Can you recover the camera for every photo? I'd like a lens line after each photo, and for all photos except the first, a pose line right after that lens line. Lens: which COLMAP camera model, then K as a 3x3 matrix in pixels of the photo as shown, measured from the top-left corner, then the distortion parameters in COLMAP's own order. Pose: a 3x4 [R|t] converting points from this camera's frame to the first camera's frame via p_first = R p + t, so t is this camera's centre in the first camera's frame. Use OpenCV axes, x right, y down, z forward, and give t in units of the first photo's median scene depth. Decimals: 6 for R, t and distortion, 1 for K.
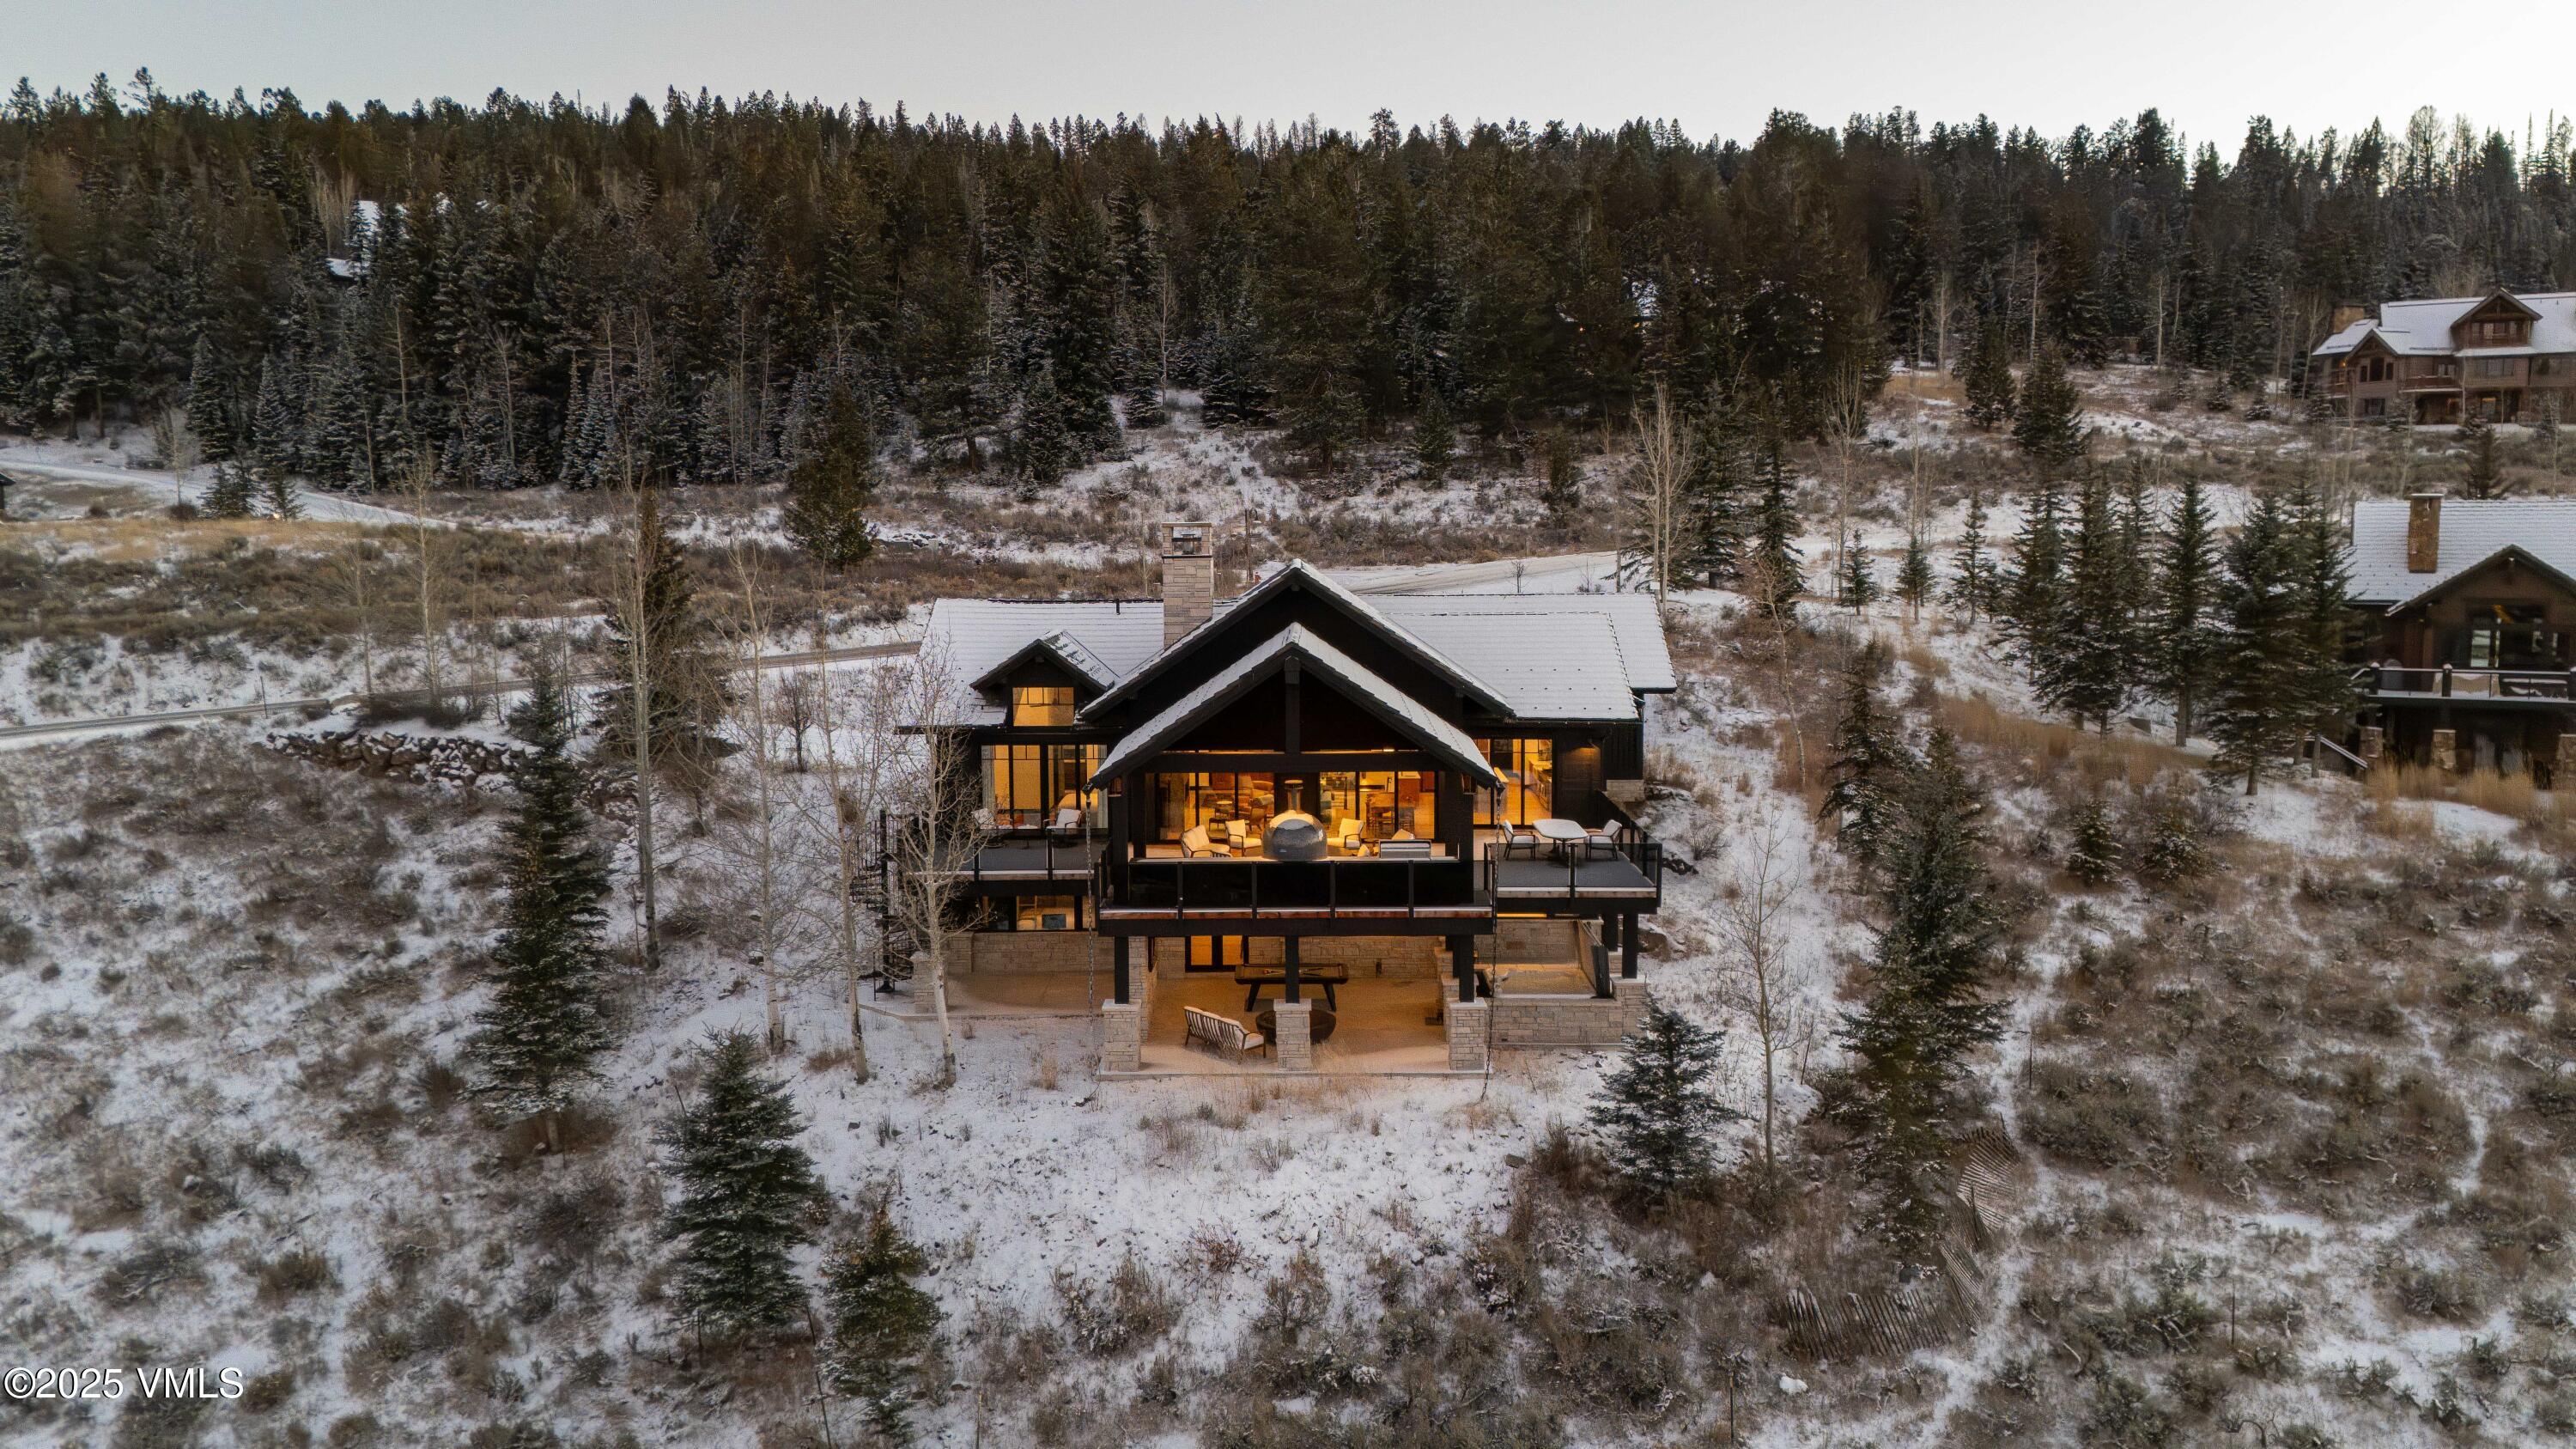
lens RADIAL K [[1821.3, 0, 1272.5], [0, 1821.3, 714.2], [0, 0, 1]] dist [0.048579, -0.041354]
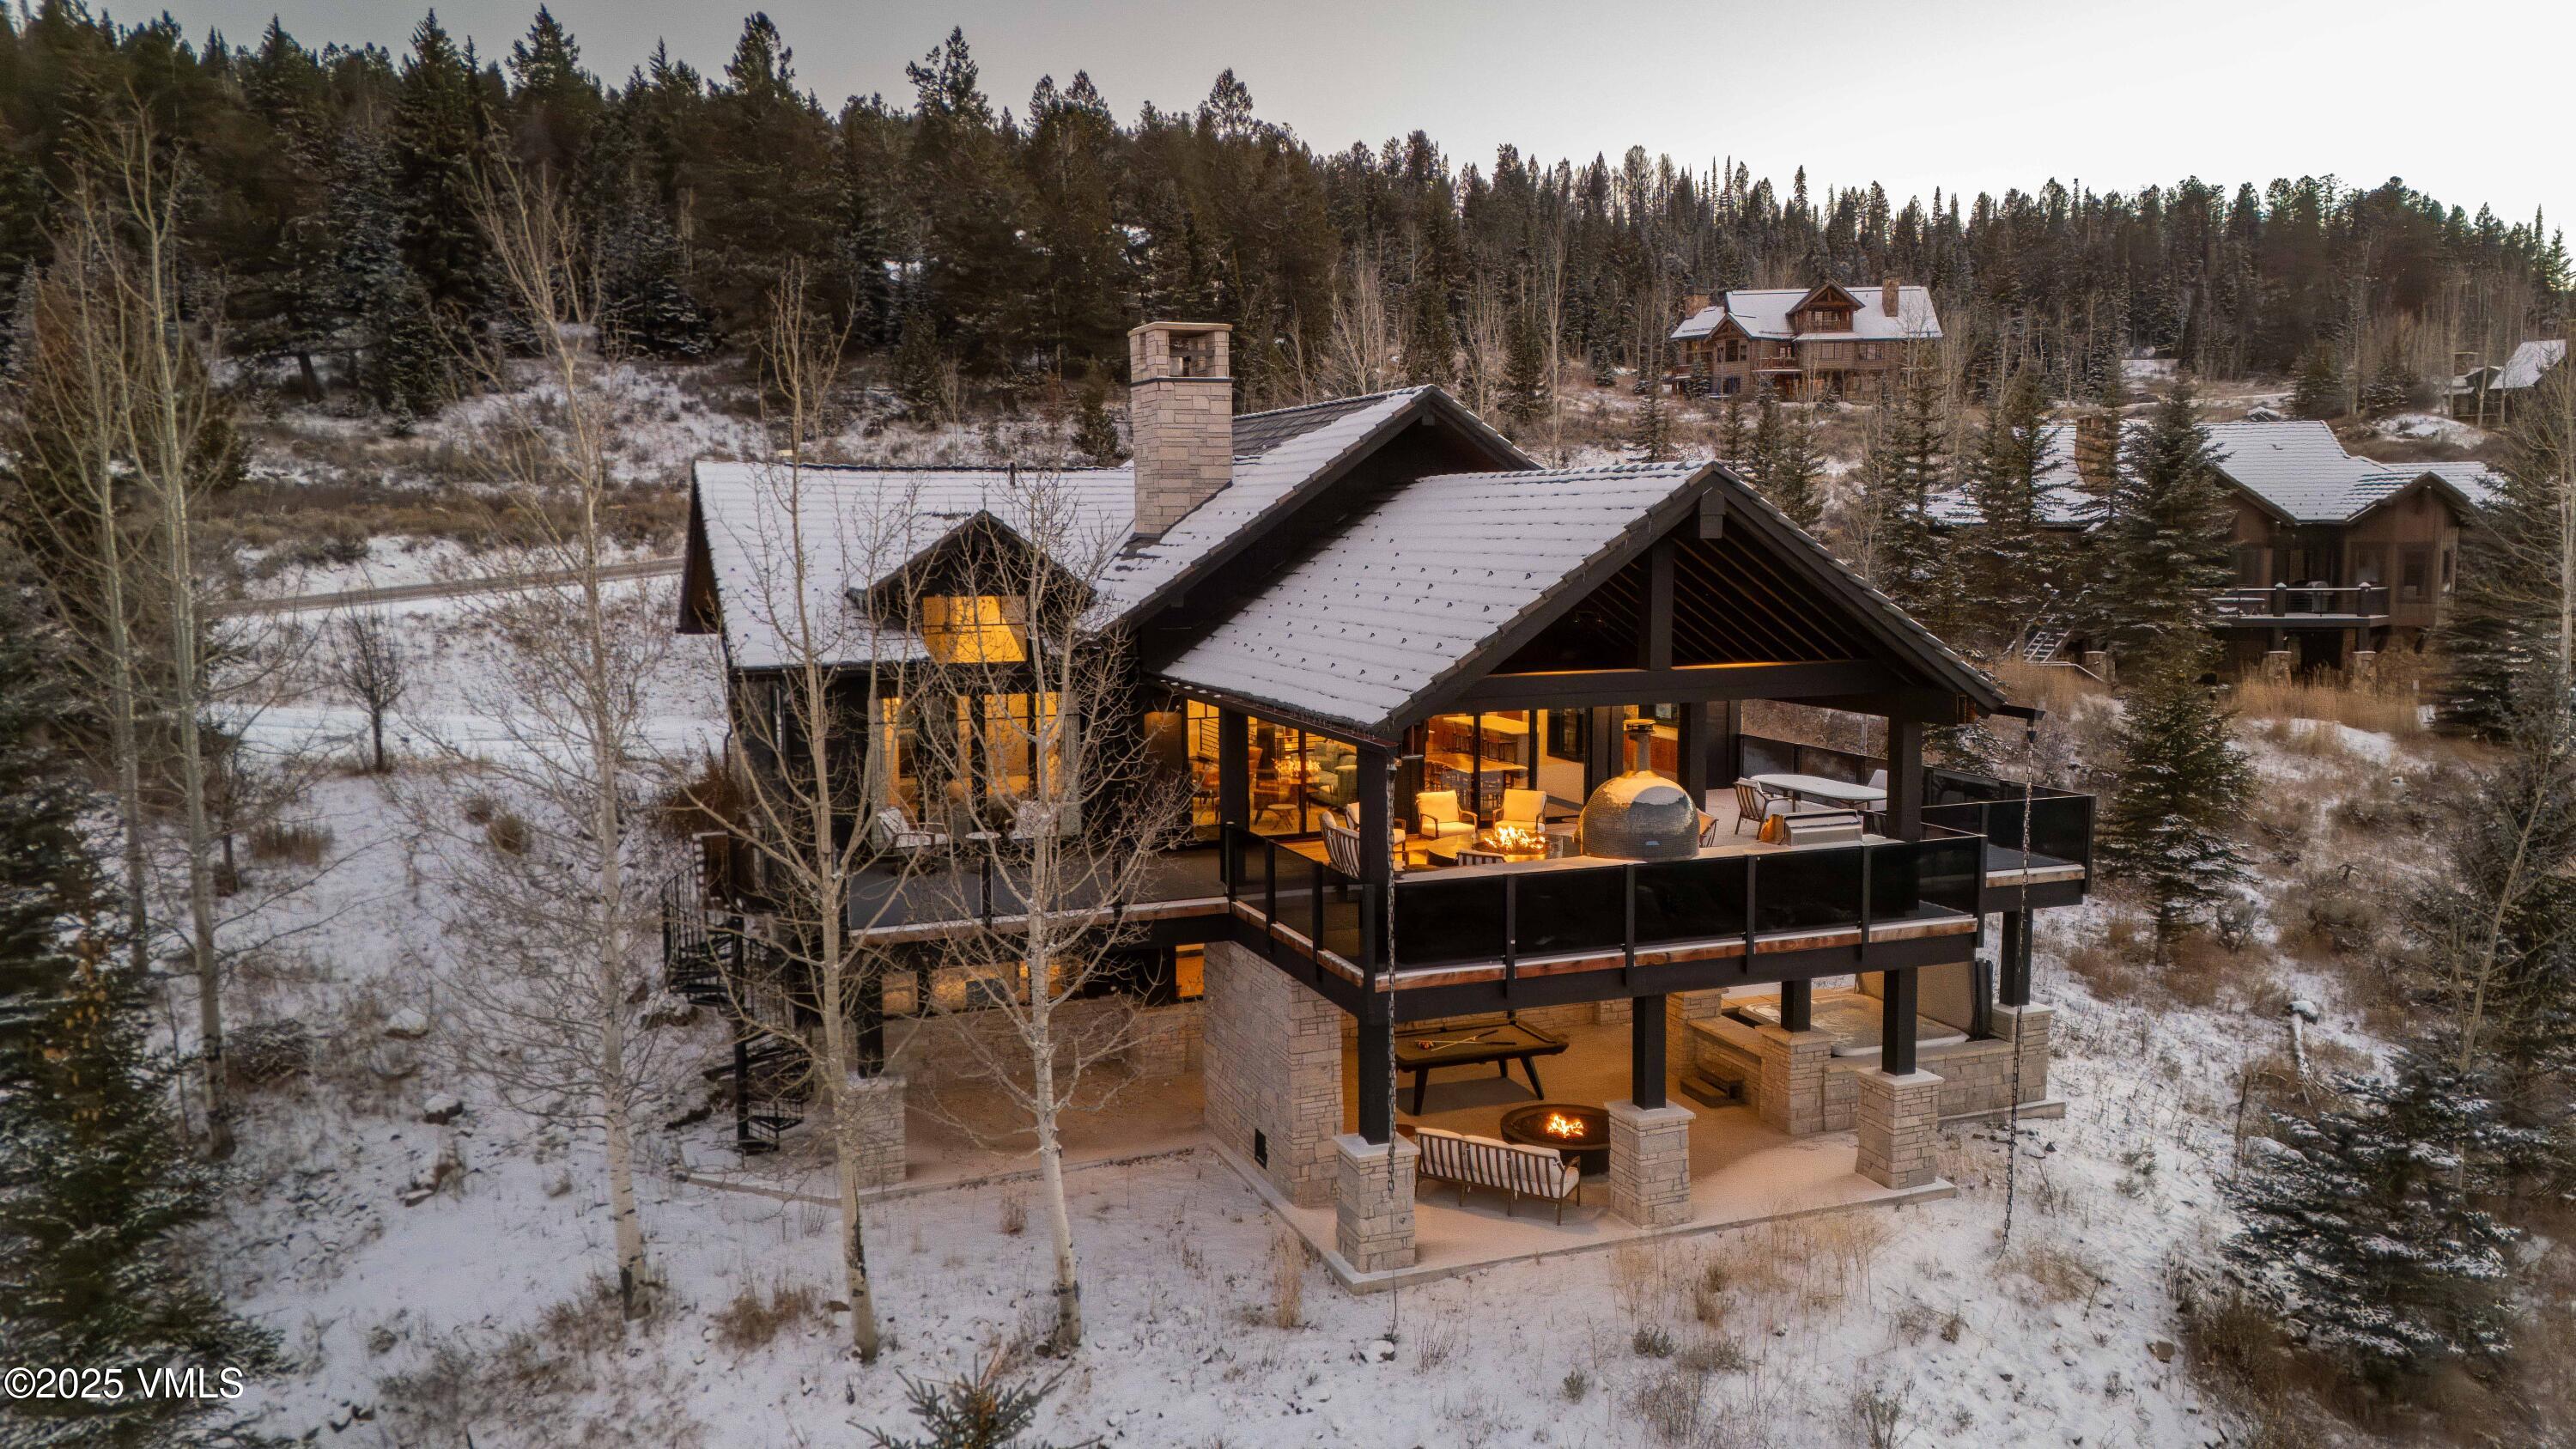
lens RADIAL K [[1821.3, 0, 1317.9], [0, 1821.3, 756.7], [0, 0, 1]] dist [0.048579, -0.041354]
pose [[0.928866, -0.046951, 0.367428, -0.066076], [0.034798, 0.998608, 0.039635, 0.004394], [-0.368777, -0.024030, 0.929207, 0.111953]]
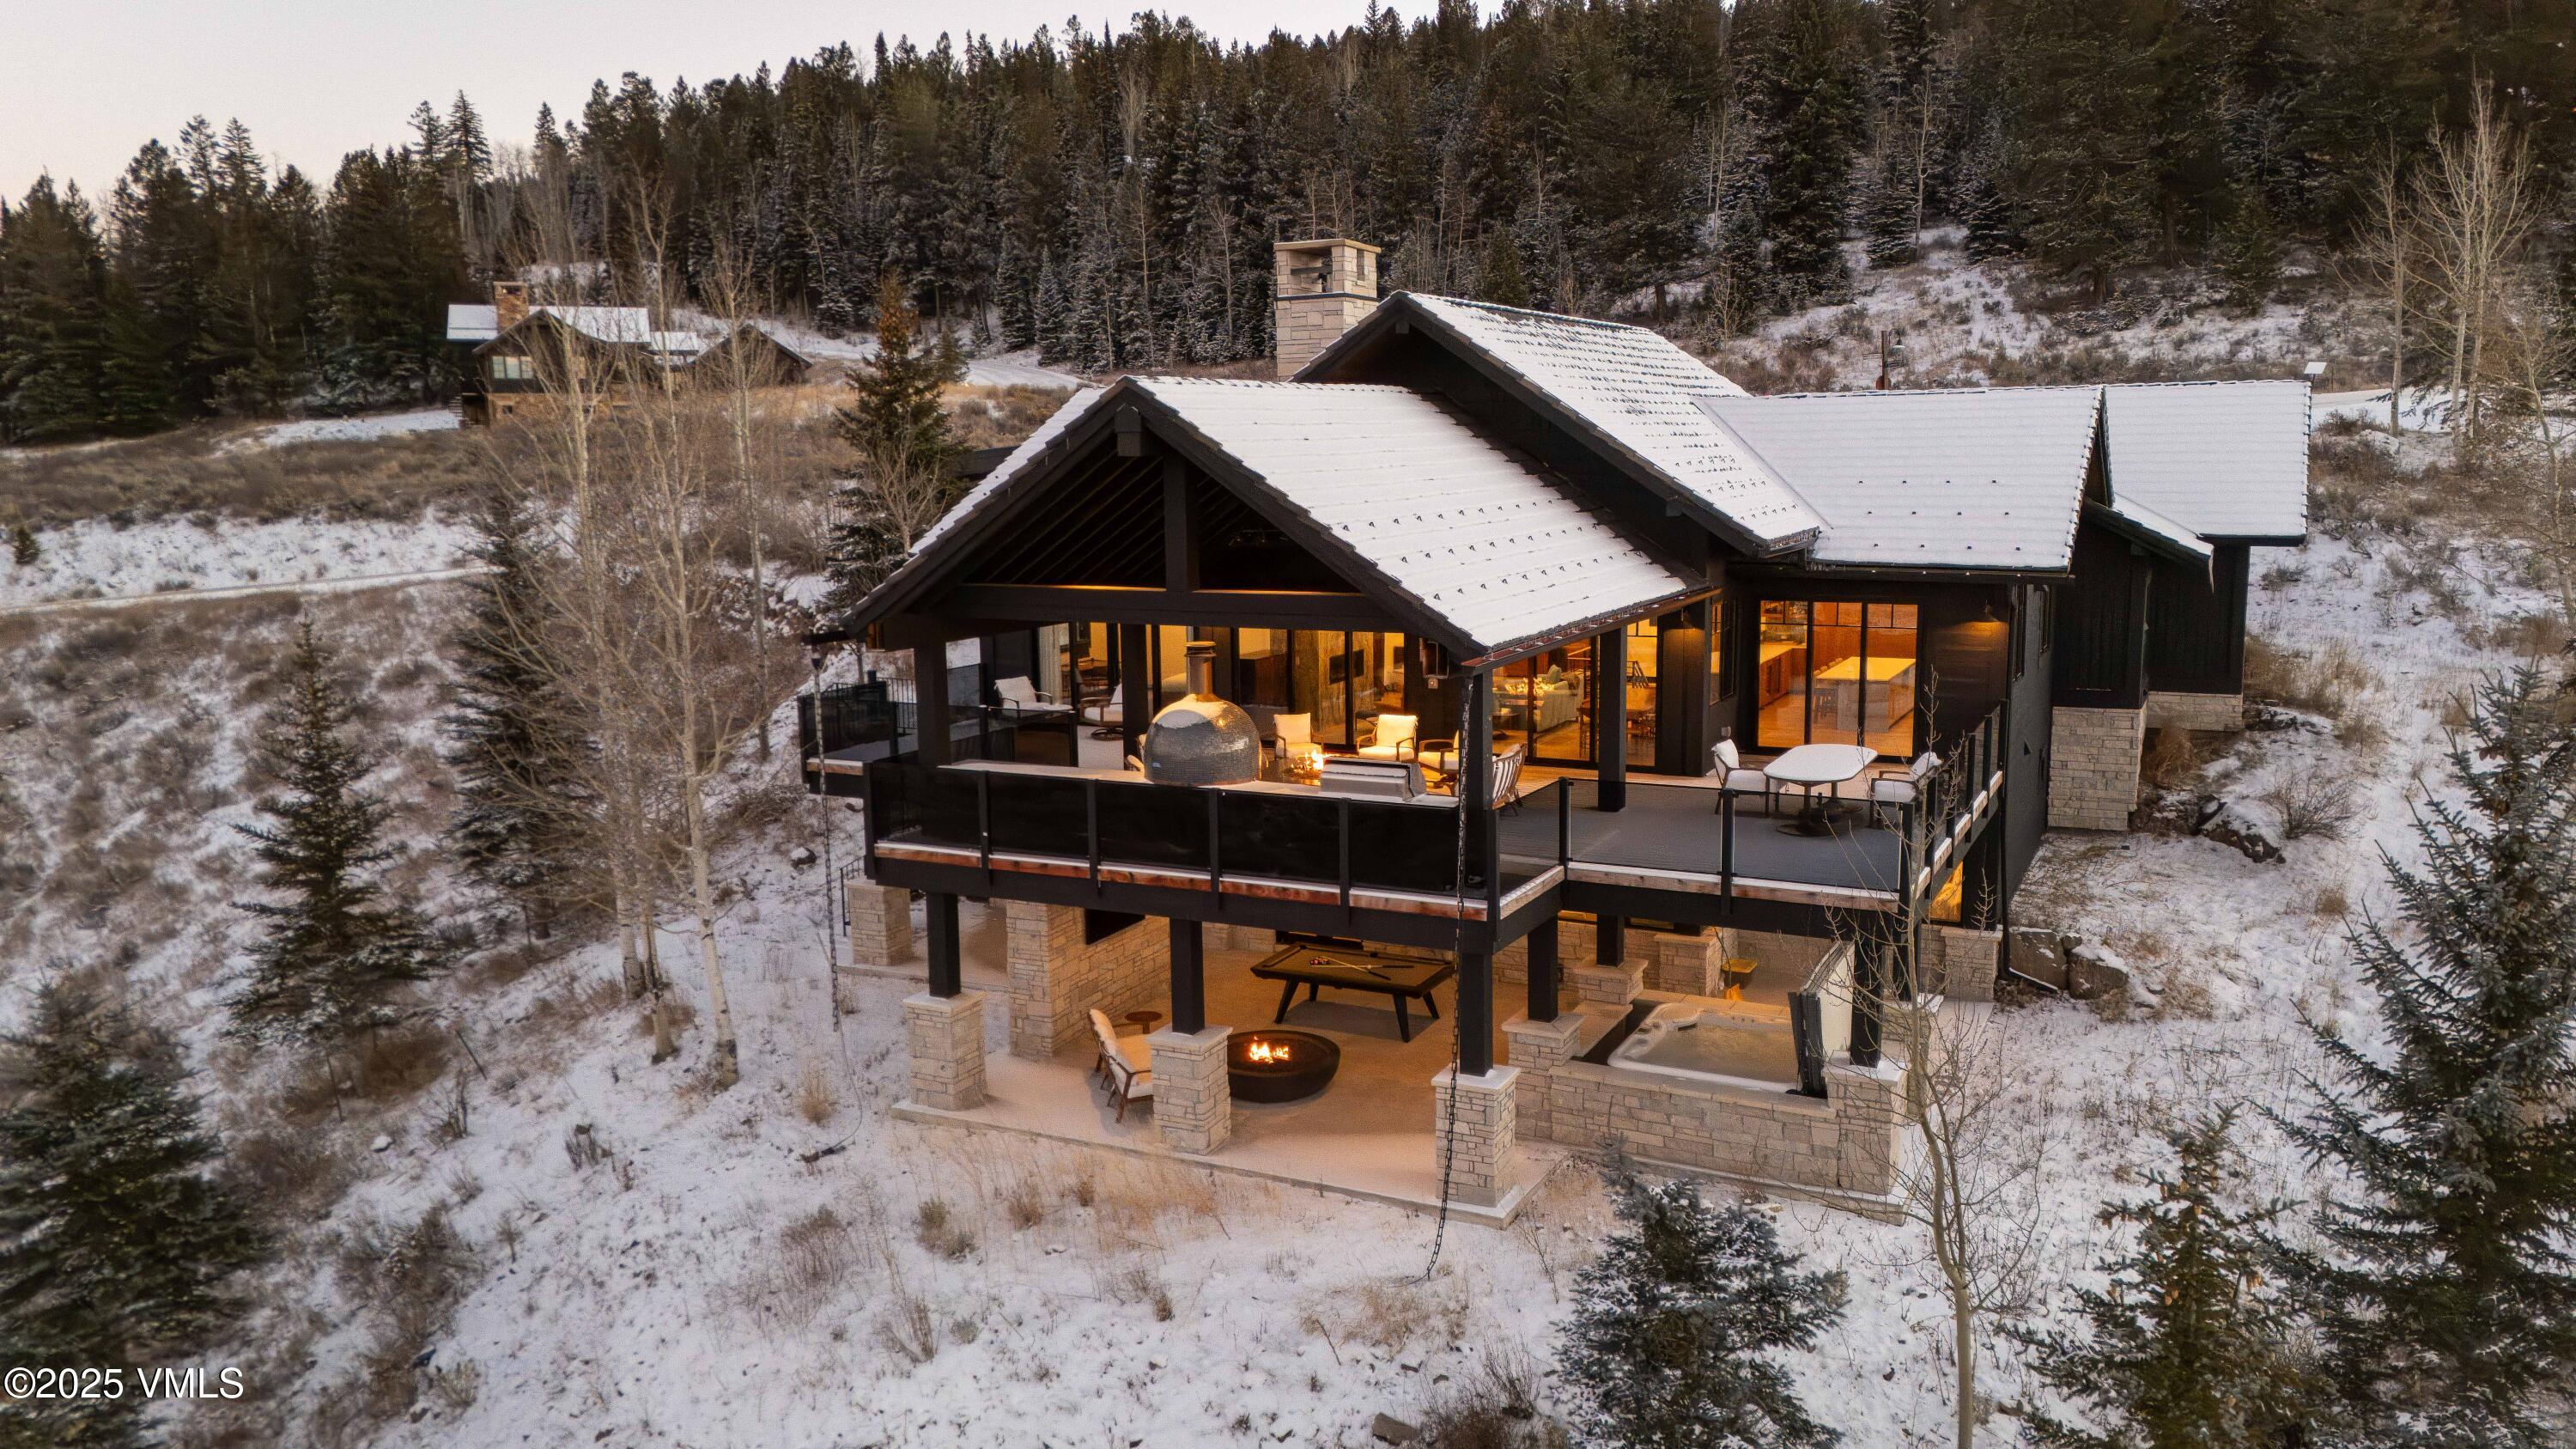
lens RADIAL K [[1821.3, 0, 1245.0], [0, 1821.3, 724.4], [0, 0, 1]] dist [0.048579, -0.041354]
pose [[0.897385, 0.060139, -0.437131, 0.060765], [-0.031635, 0.996888, 0.072205, 0.004402], [0.440113, -0.050968, 0.896495, 0.112002]]
